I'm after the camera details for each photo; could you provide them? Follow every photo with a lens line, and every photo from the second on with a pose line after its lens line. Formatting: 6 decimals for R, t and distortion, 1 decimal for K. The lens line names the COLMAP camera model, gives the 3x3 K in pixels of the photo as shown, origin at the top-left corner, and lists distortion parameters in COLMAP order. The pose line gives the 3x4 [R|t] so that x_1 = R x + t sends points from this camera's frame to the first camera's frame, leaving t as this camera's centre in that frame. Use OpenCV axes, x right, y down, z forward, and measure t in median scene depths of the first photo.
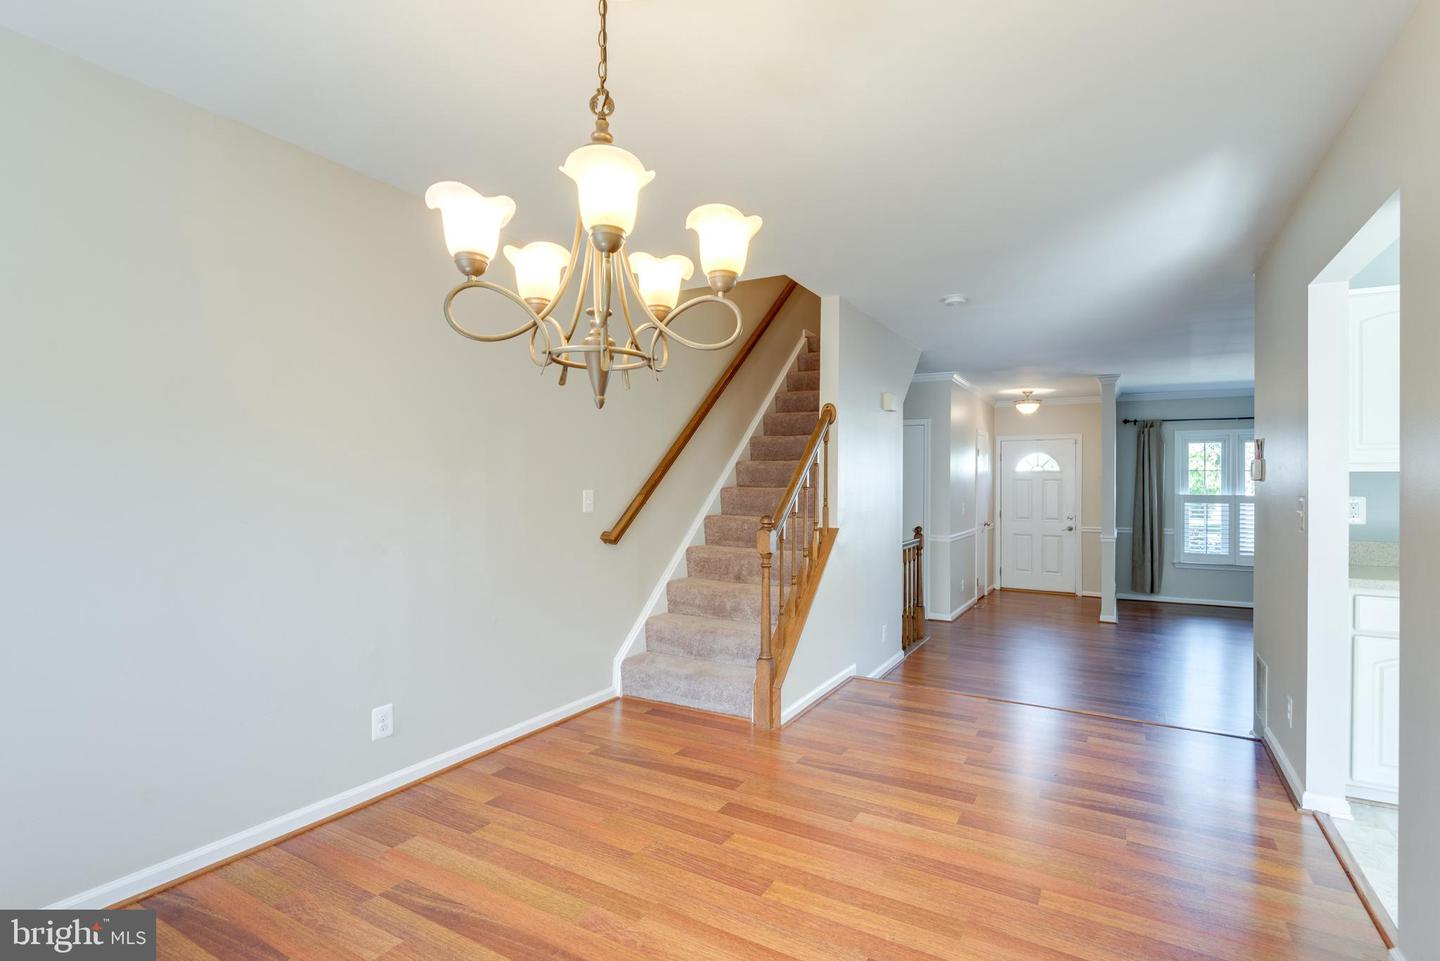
lens RADIAL K [[690.2, 0, 733.0], [0, 690.2, 482.9], [0, 0, 1]] dist [0.014935, -0.012369]
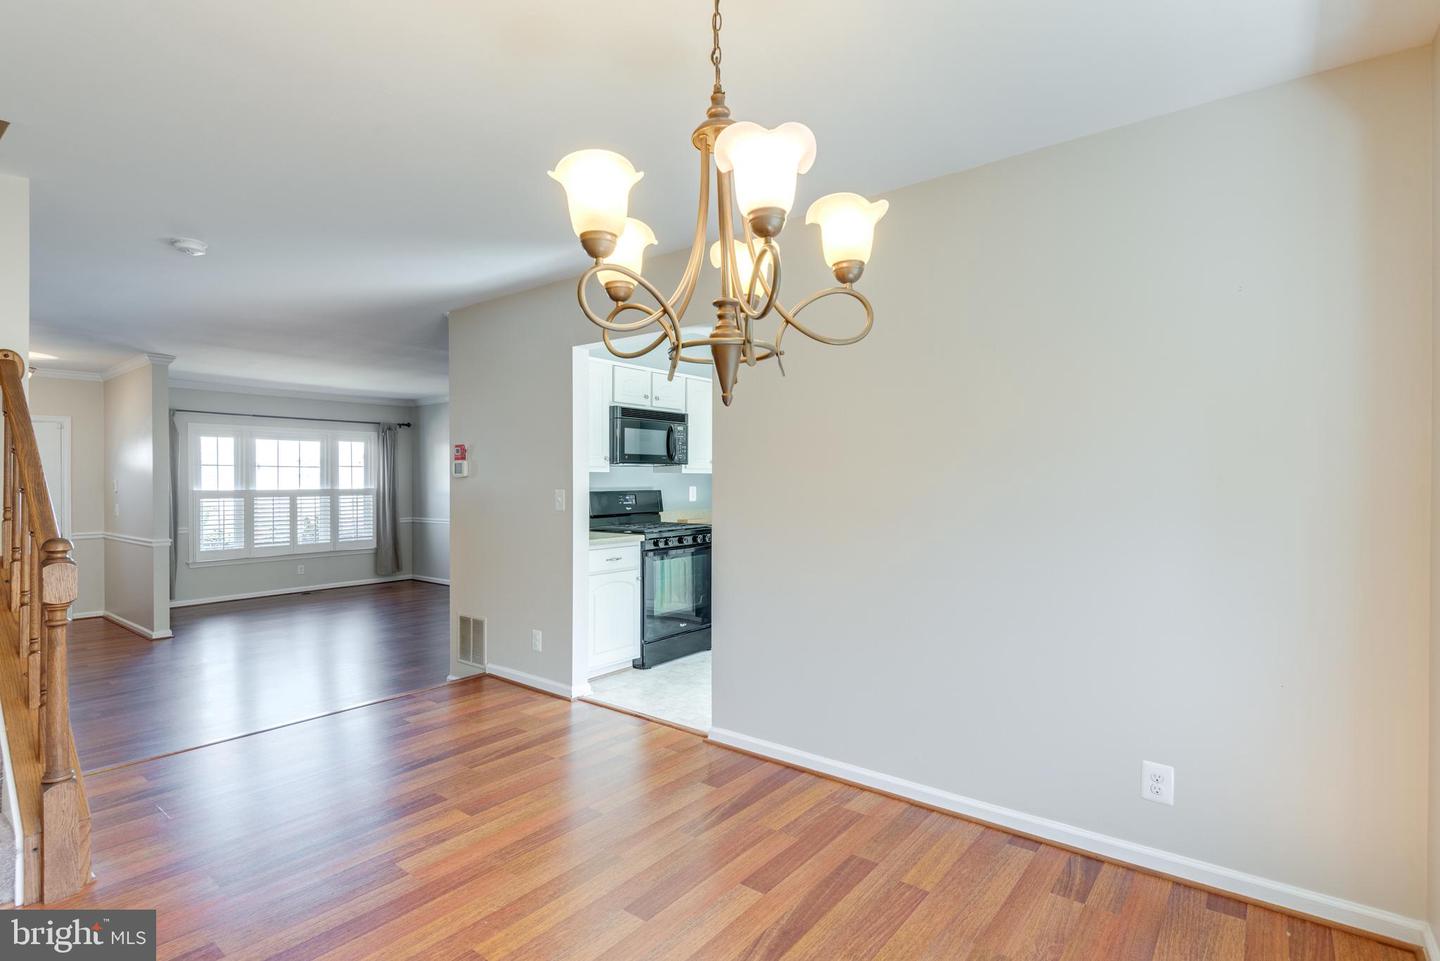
lens RADIAL K [[690.2, 0, 726.0], [0, 690.2, 480.8], [0, 0, 1]] dist [0.014935, -0.012369]
pose [[0.153447, -0.007347, 0.988130, -0.180440], [0.002125, 0.999973, 0.007105, -0.001565], [-0.988155, 0.001010, 0.153458, 0.138637]]
